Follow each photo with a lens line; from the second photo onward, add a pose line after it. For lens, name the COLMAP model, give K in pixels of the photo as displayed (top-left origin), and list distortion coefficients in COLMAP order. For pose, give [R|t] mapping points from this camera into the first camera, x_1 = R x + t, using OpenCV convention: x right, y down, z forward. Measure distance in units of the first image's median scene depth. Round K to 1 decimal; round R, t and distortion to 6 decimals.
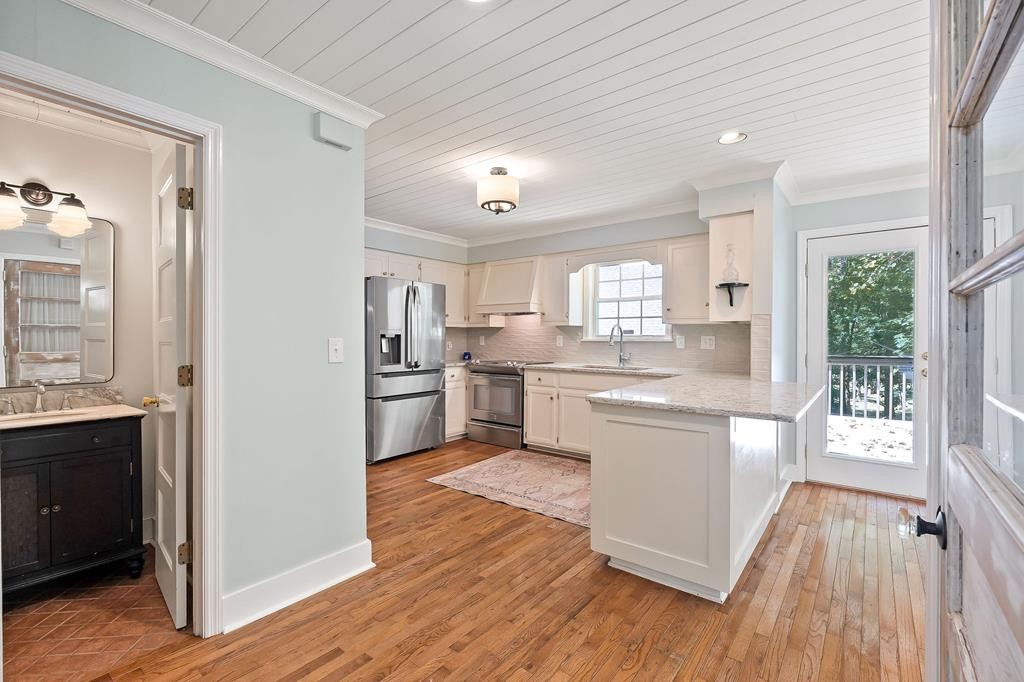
lens RADIAL K [[456.0, 0, 511.0], [0, 456.0, 336.7], [0, 0, 1]] dist [0.001731, 0.000017]
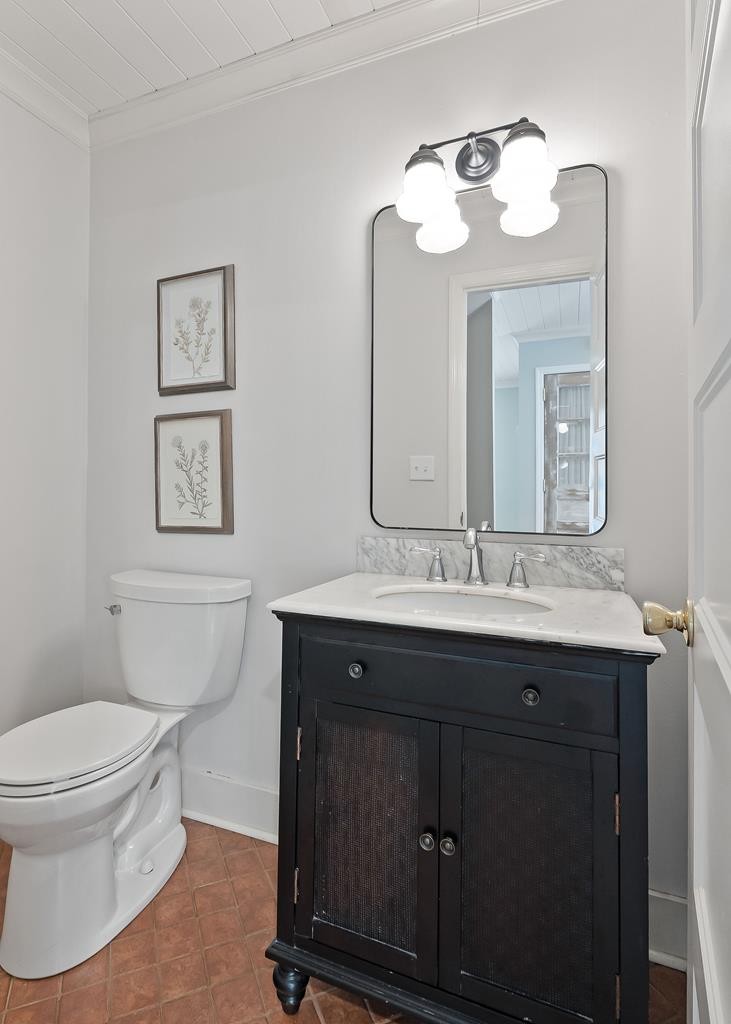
lens RADIAL K [[527.1, 0, 332.0], [0, 527.1, 479.9], [0, 0, 1]] dist [-0.004854, -0.000439]
pose [[0.257233, -0.009007, -0.966307, -0.491757], [-0.002015, 0.999949, -0.009857, 0.055021], [0.966347, 0.004483, 0.257202, 0.665420]]
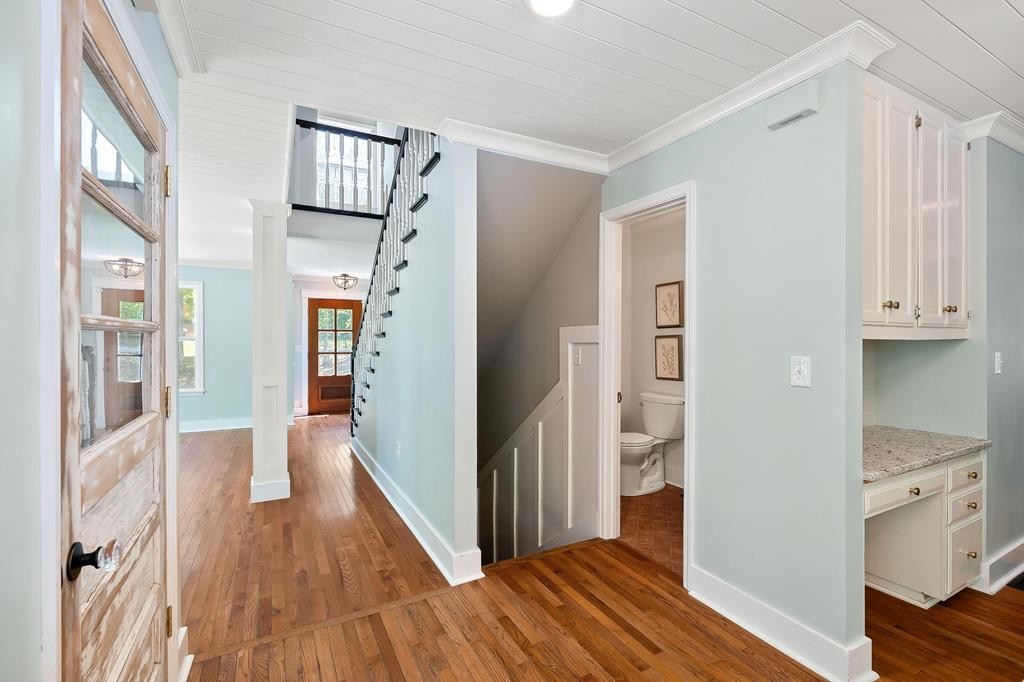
lens RADIAL K [[456.0, 0, 514.3], [0, 456.0, 341.8], [0, 0, 1]] dist [0.001731, 0.000017]
pose [[-0.404652, 0.002585, -0.914467, 0.531629], [0.001700, 0.999996, 0.002075, -0.024816], [0.914469, -0.000715, -0.404655, 0.826369]]
